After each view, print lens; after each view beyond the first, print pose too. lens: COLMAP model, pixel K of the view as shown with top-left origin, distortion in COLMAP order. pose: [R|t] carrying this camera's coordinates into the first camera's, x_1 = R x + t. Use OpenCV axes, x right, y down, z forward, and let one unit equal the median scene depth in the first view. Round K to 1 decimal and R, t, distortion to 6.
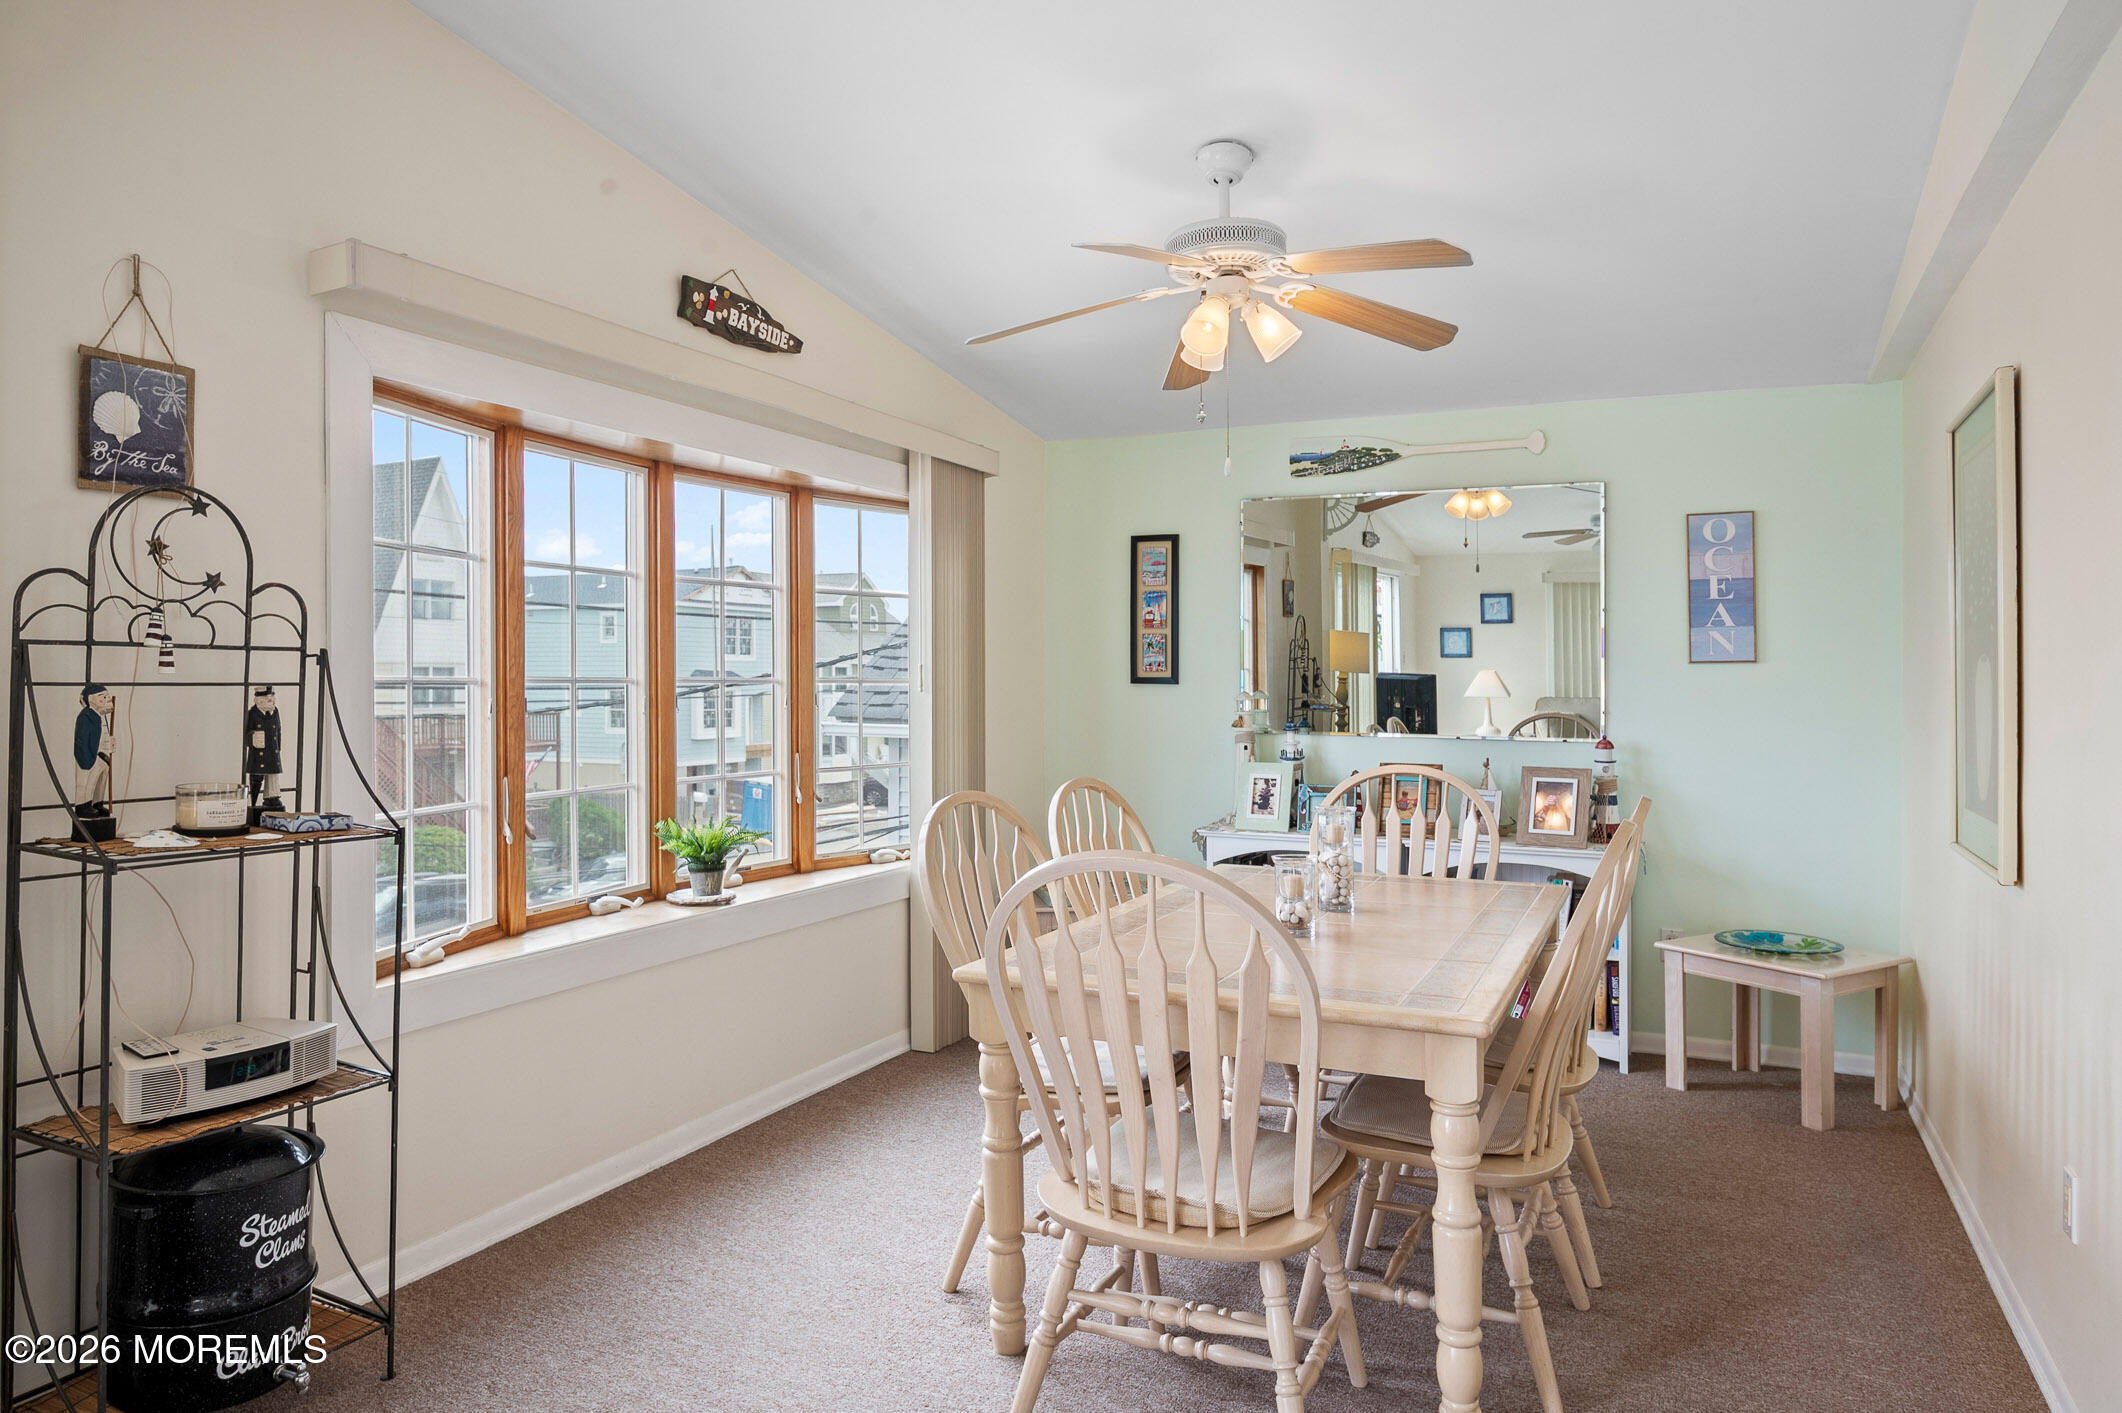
lens RADIAL K [[1381.7, 0, 1061.0], [0, 1381.7, 706.5], [0, 0, 1]] dist [0.003887, 0.000088]
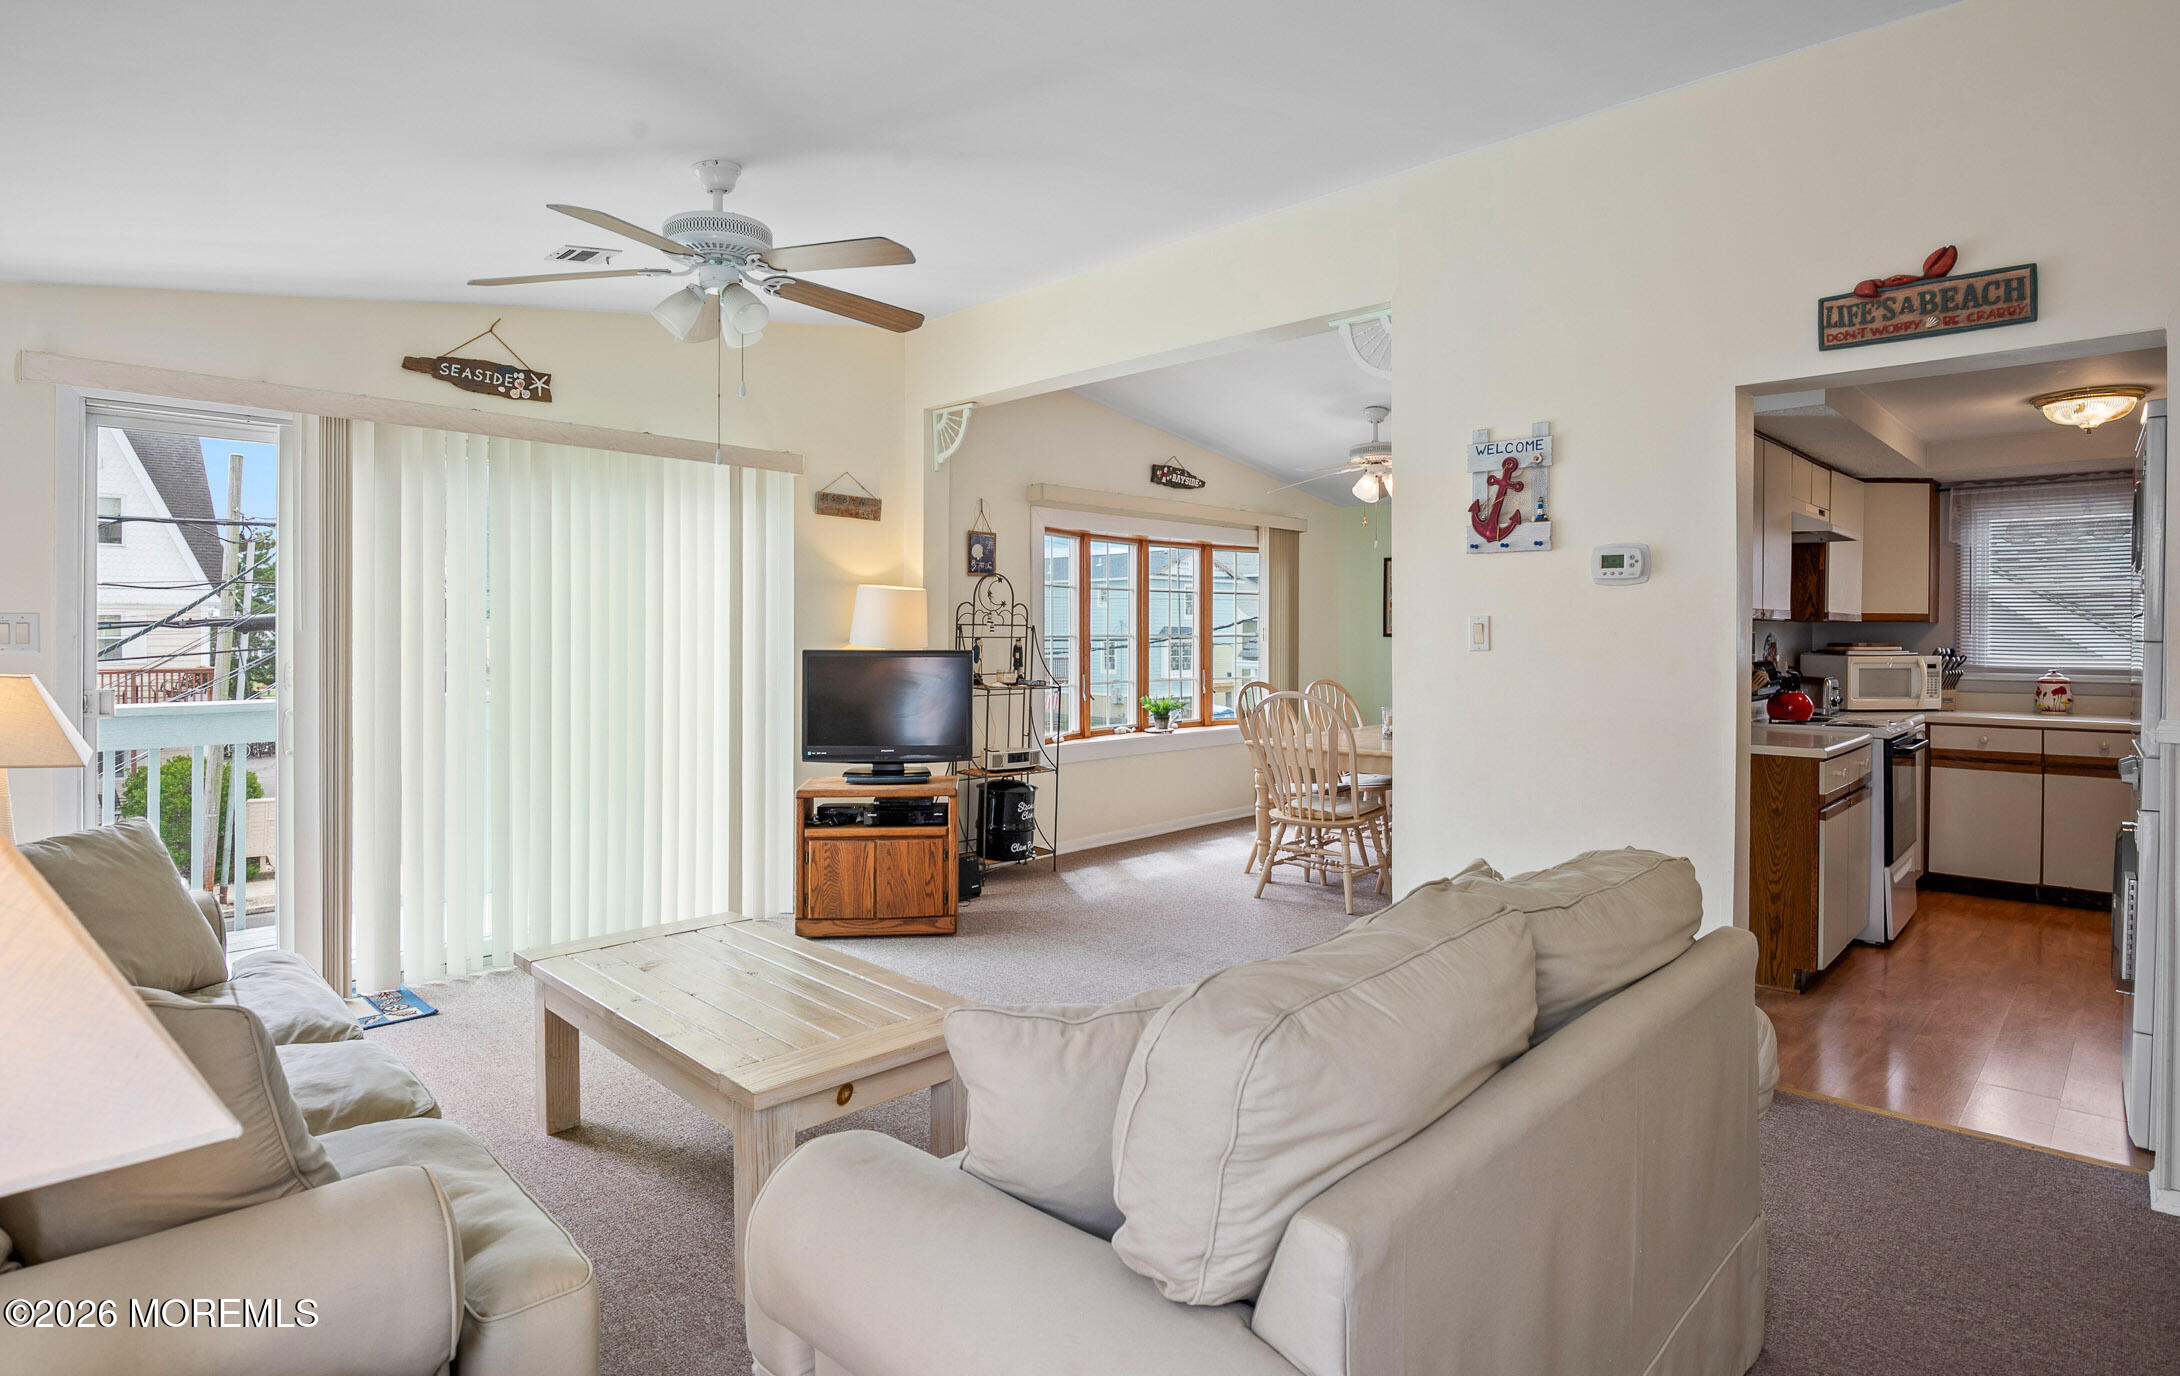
lens RADIAL K [[1103.7, 0, 1063.3], [0, 1103.7, 688.9], [0, 0, 1]] dist [-0.000074, -0.000056]
pose [[0.939500, 0.013871, -0.342268, 0.266412], [-0.004024, 0.999558, 0.029462, 0.019352], [0.342525, -0.026302, 0.939141, -0.952441]]
